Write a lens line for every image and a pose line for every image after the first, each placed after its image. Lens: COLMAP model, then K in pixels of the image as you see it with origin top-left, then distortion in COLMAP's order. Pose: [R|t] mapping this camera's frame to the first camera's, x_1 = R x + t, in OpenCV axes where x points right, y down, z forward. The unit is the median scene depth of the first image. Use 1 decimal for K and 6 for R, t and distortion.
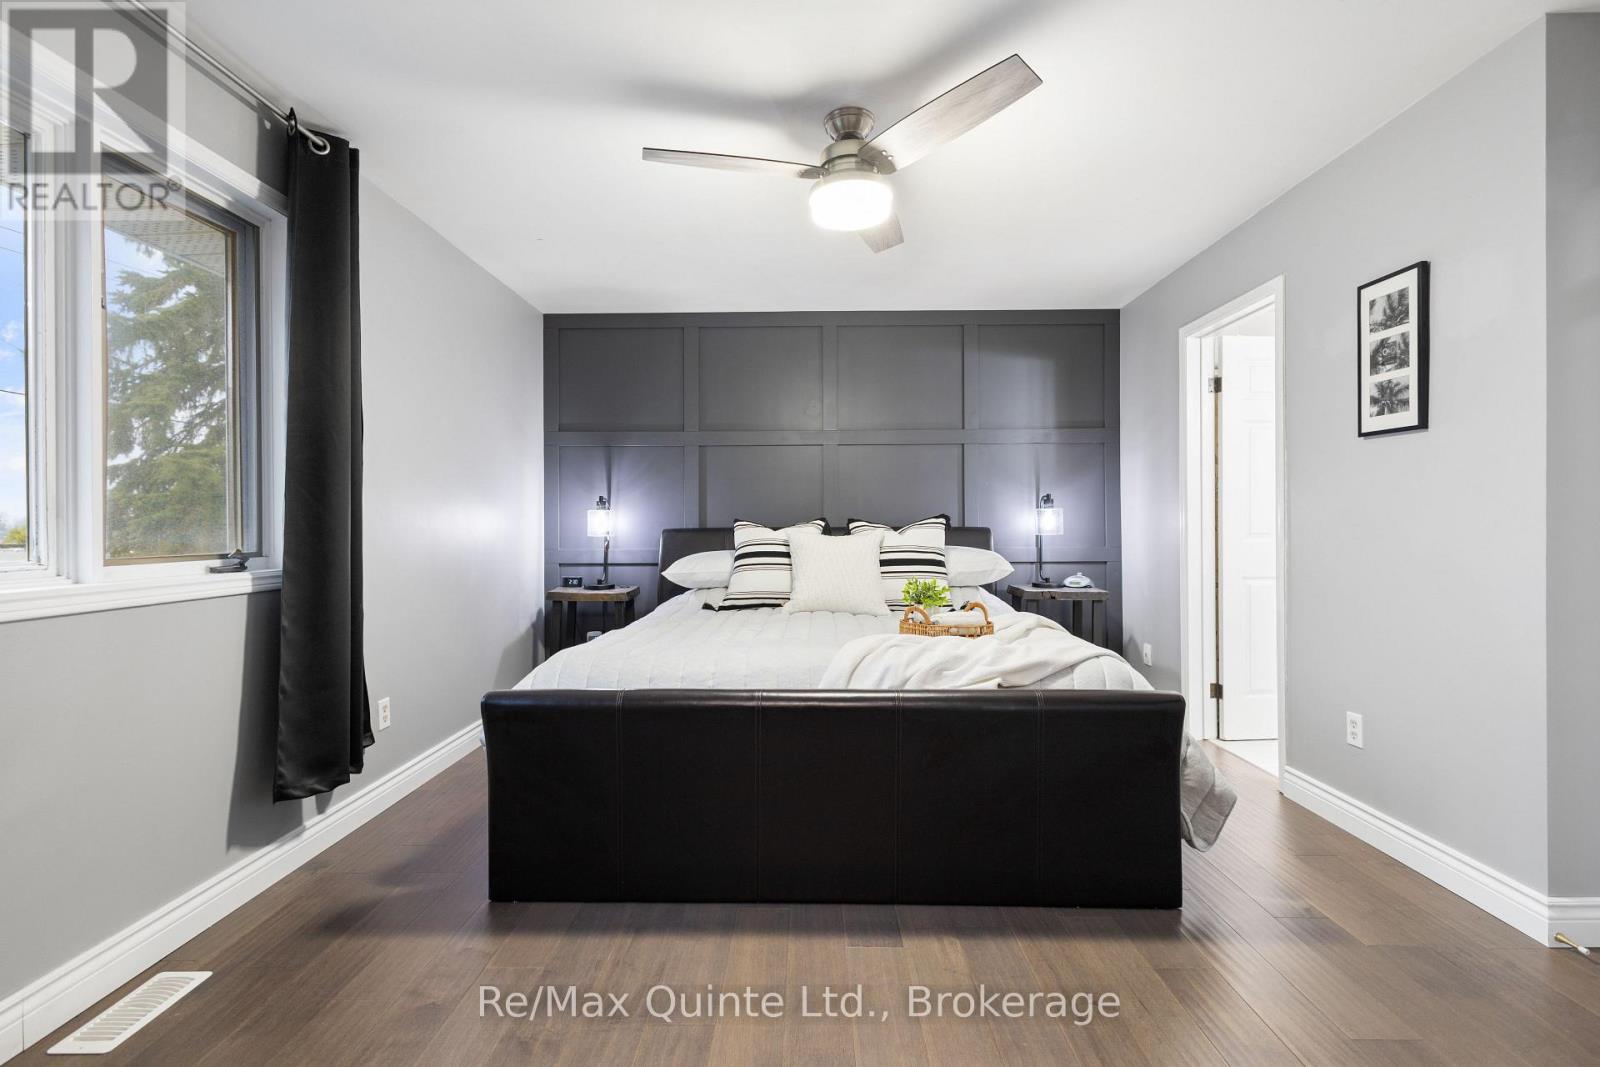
lens RADIAL K [[754.4, 0, 807.8], [0, 754.4, 529.1], [0, 0, 1]] dist [0.008324, -0.000913]
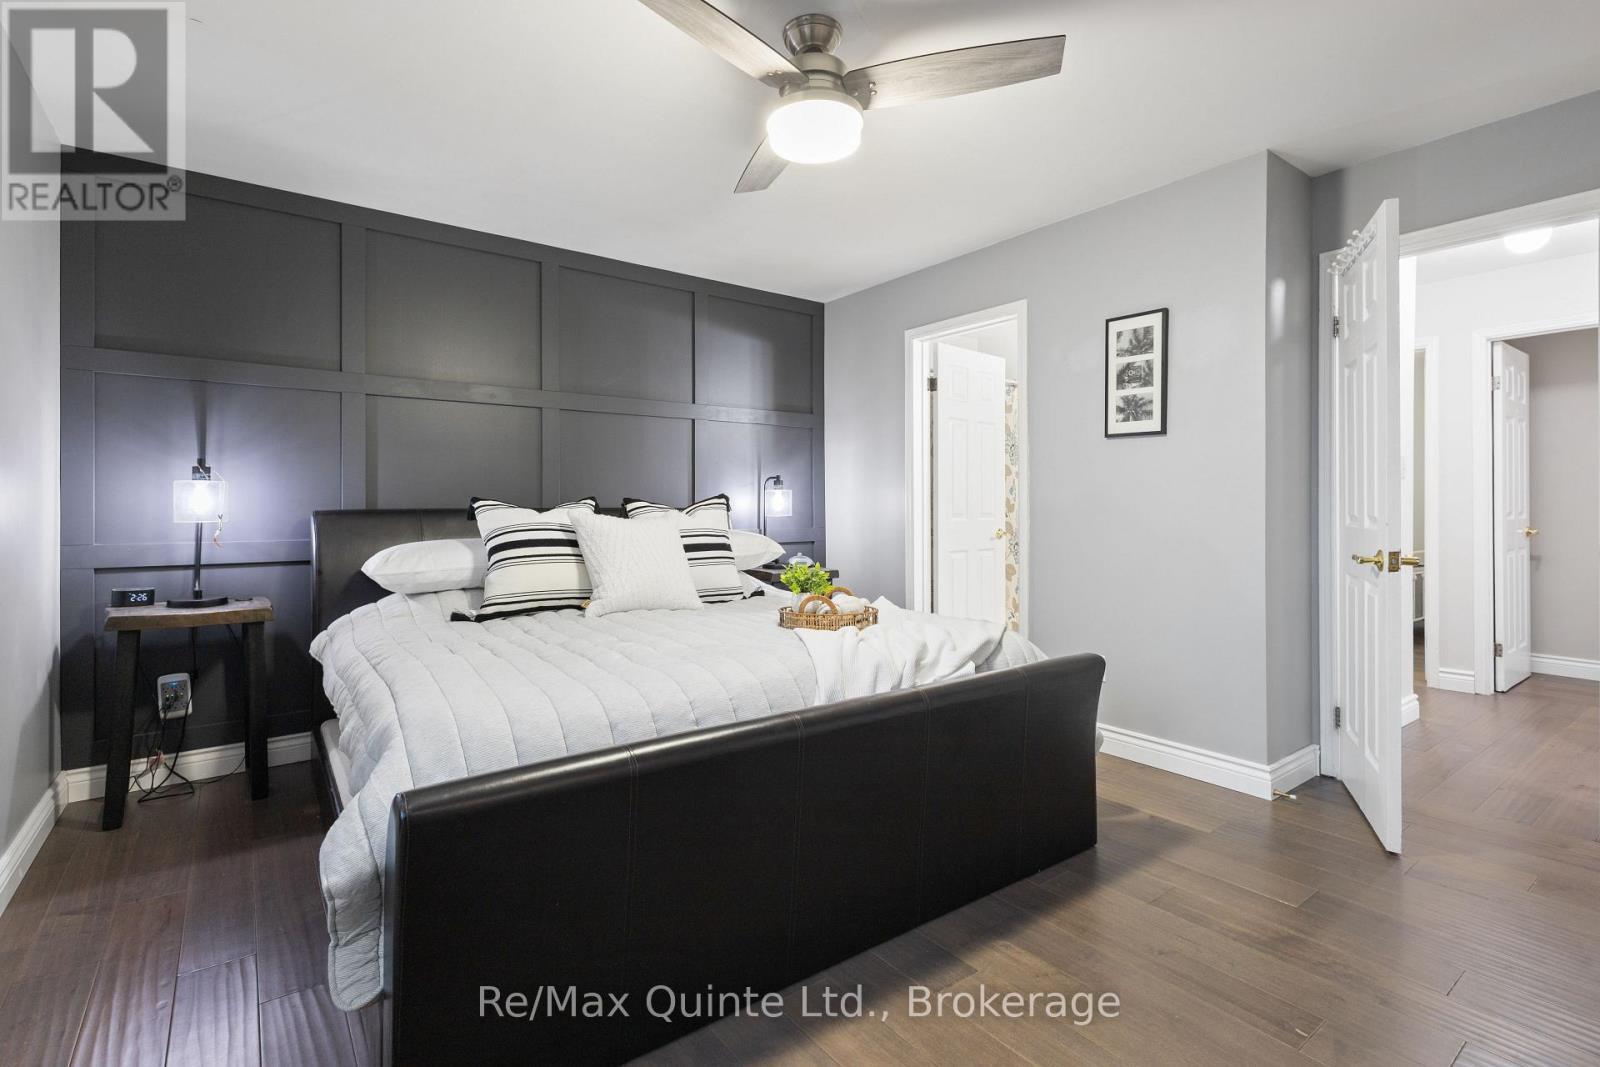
lens RADIAL K [[754.4, 0, 822.6], [0, 754.4, 508.7], [0, 0, 1]] dist [0.008324, -0.000913]
pose [[0.786287, 0.000691, 0.617861, -0.308795], [0.001523, 0.999994, -0.003057, 0.001250], [-0.617860, 0.003345, 0.786281, 0.212520]]
